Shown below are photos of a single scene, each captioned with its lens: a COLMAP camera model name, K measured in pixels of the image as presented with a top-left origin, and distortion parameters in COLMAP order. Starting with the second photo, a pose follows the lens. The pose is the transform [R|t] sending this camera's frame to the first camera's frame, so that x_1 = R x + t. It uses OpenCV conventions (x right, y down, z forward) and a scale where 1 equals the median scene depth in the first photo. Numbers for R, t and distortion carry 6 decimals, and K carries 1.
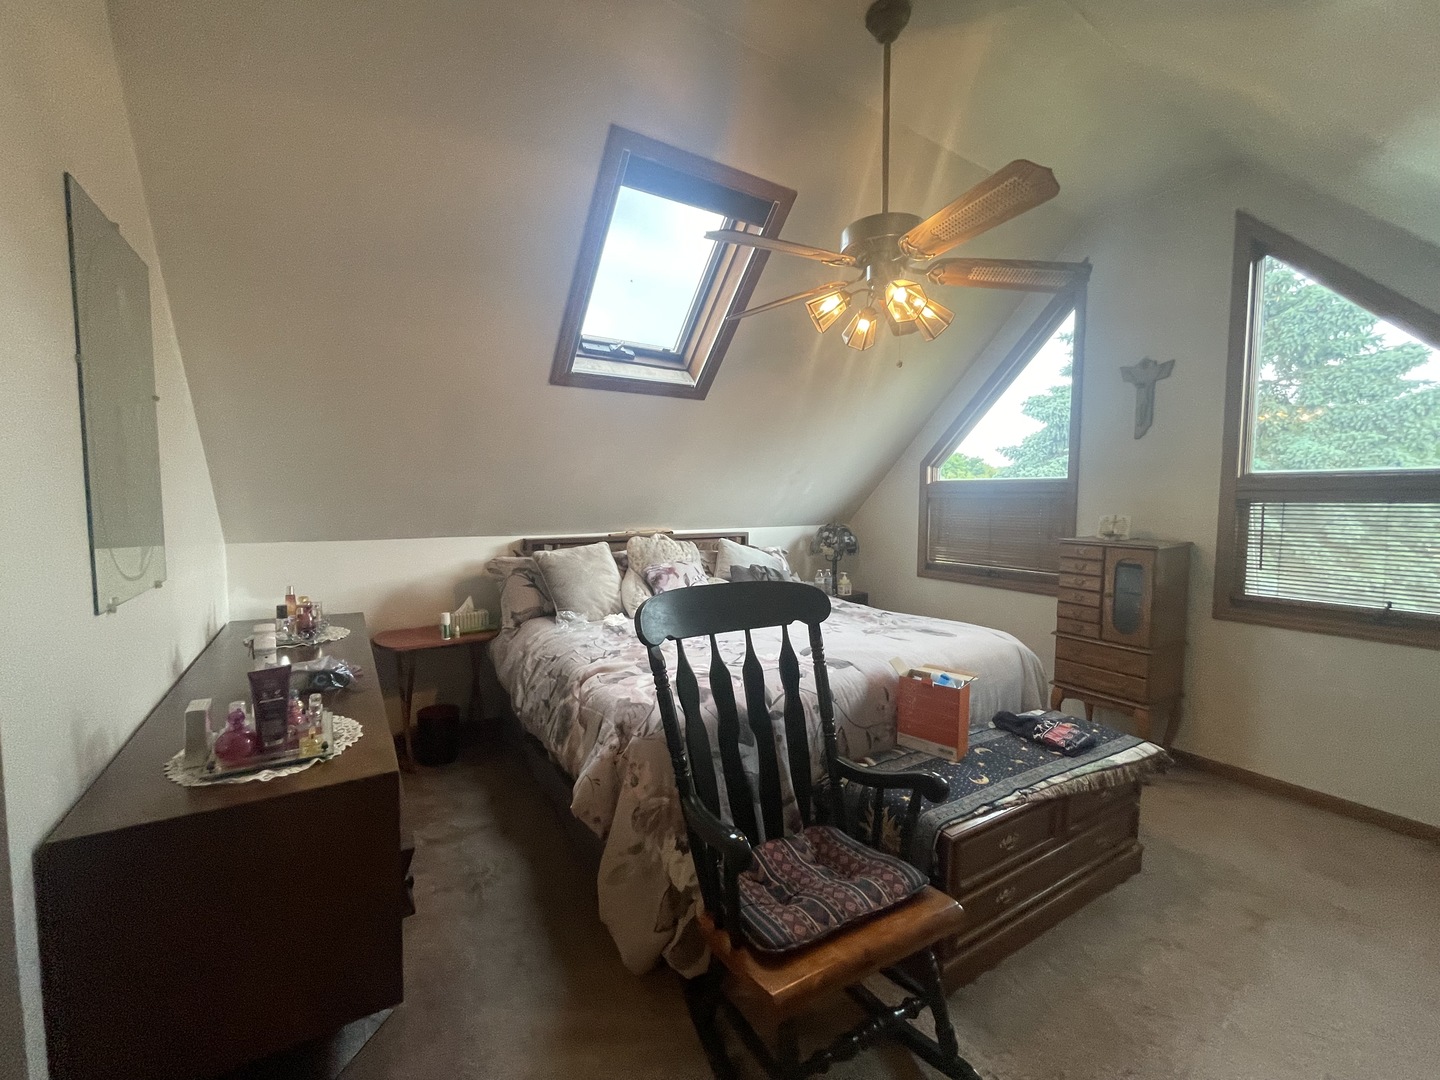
lens RADIAL K [[587.6, 0, 721.3], [0, 587.6, 535.2], [0, 0, 1]] dist [-0.001546, -0.000245]
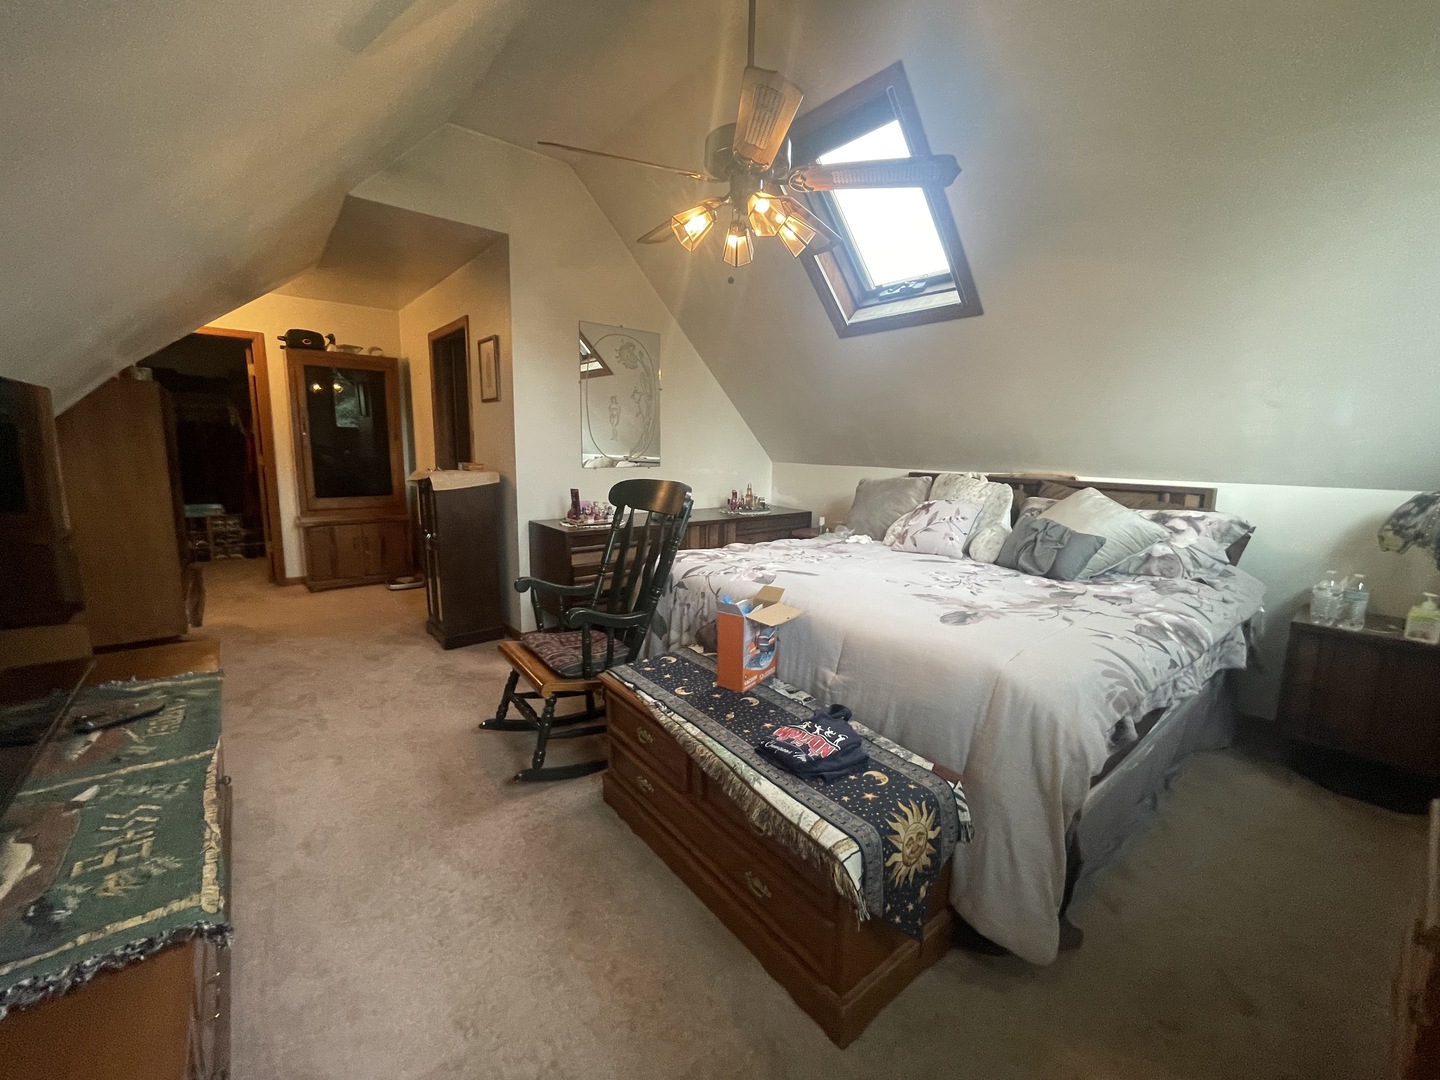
lens RADIAL K [[587.6, 0, 718.0], [0, 587.6, 541.3], [0, 0, 1]] dist [-0.001546, -0.000245]
pose [[0.114012, 0.153811, -0.981501, 1.034548], [-0.083034, 0.985961, 0.144865, 0.005272], [0.990003, 0.064982, 0.125183, 0.672697]]
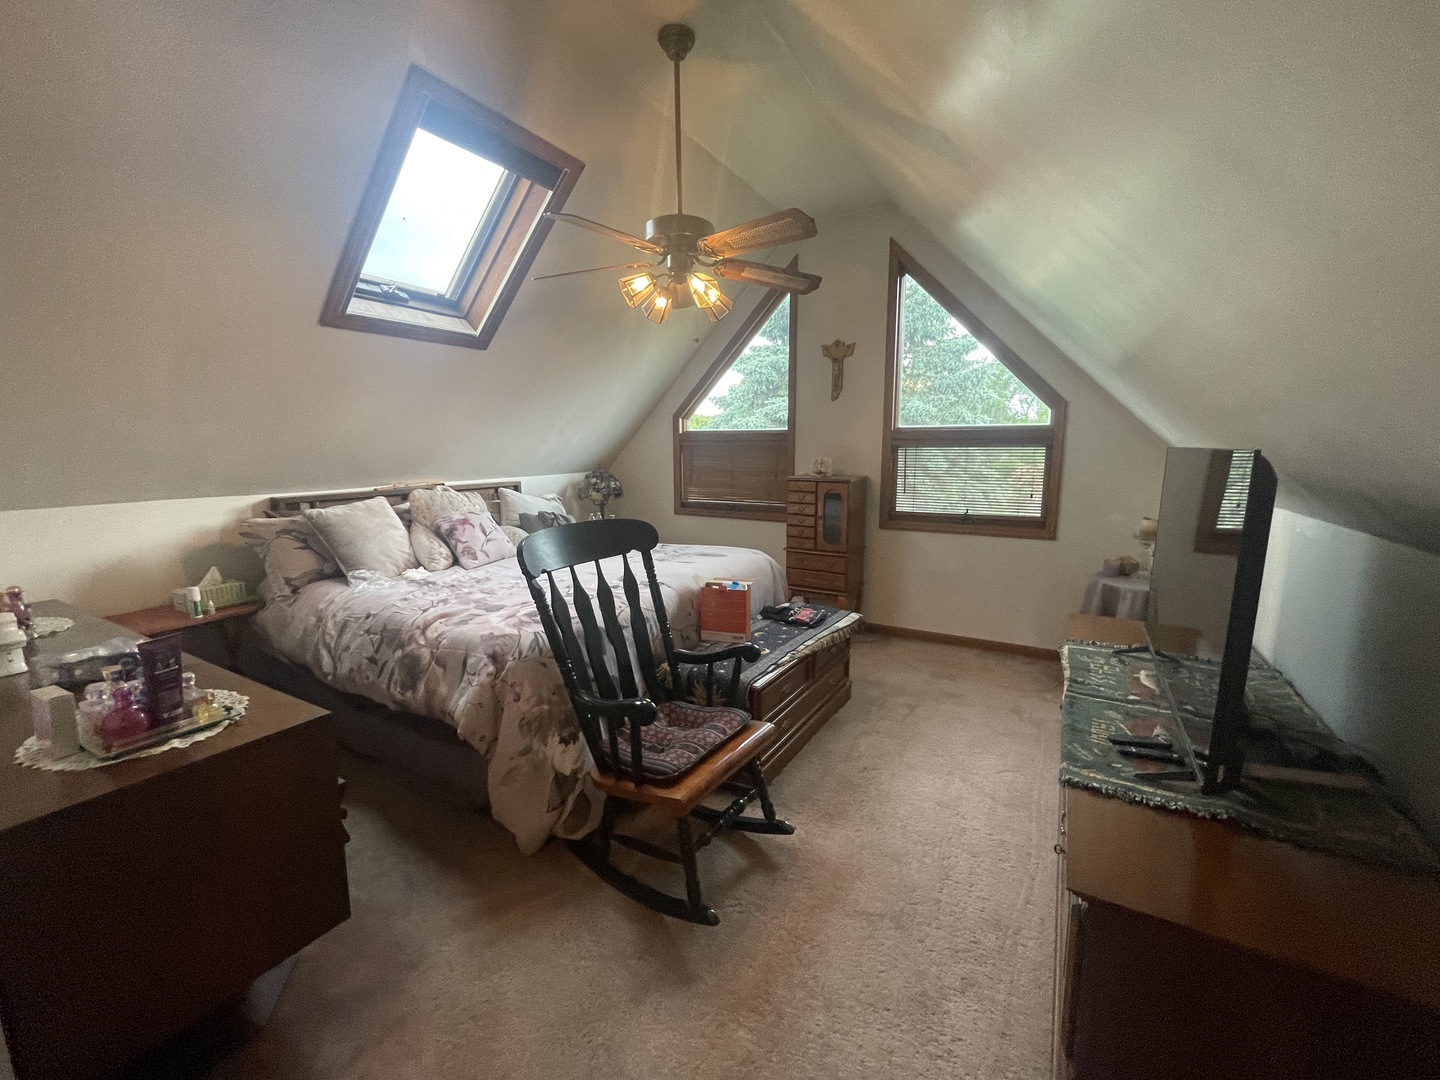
lens RADIAL K [[587.6, 0, 721.6], [0, 587.6, 536.2], [0, 0, 1]] dist [-0.001546, -0.000245]
pose [[0.888876, -0.078586, 0.451358, -0.188857], [0.036721, 0.994230, 0.100789, -0.000111], [-0.456674, -0.073015, 0.886633, -0.125631]]
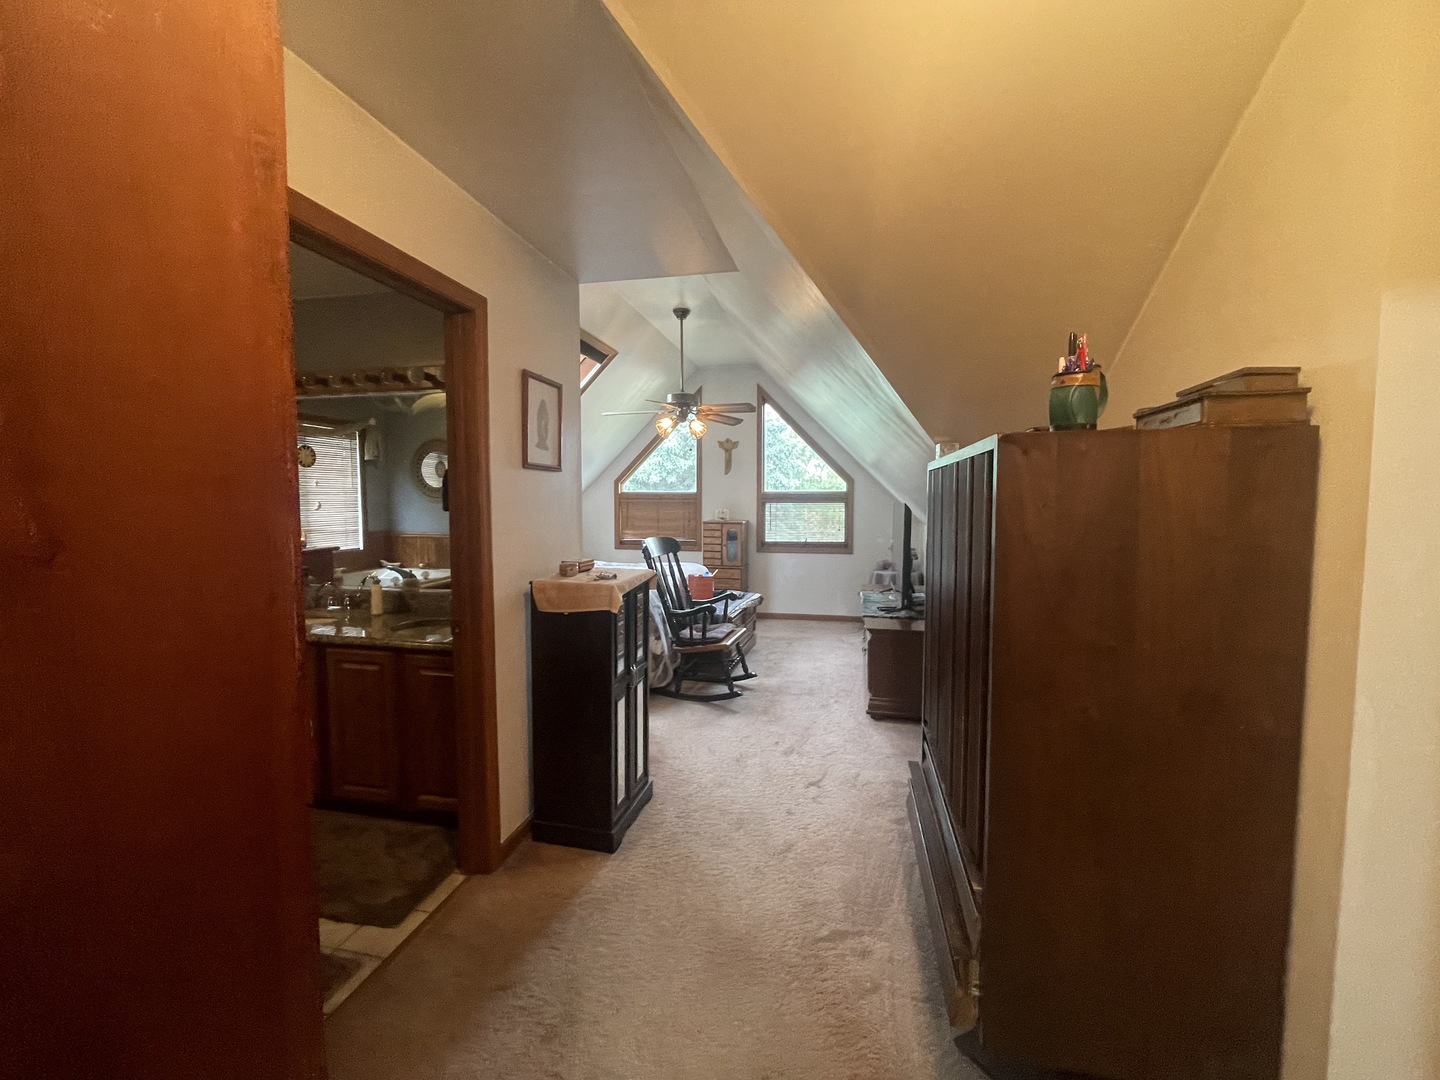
lens RADIAL K [[587.6, 0, 723.9], [0, 587.6, 535.7], [0, 0, 1]] dist [-0.001546, -0.000245]
pose [[0.705540, -0.049049, 0.706971, -1.067488], [0.050249, 0.998553, 0.019131, 0.026730], [-0.706887, 0.022027, 0.706984, -0.672552]]
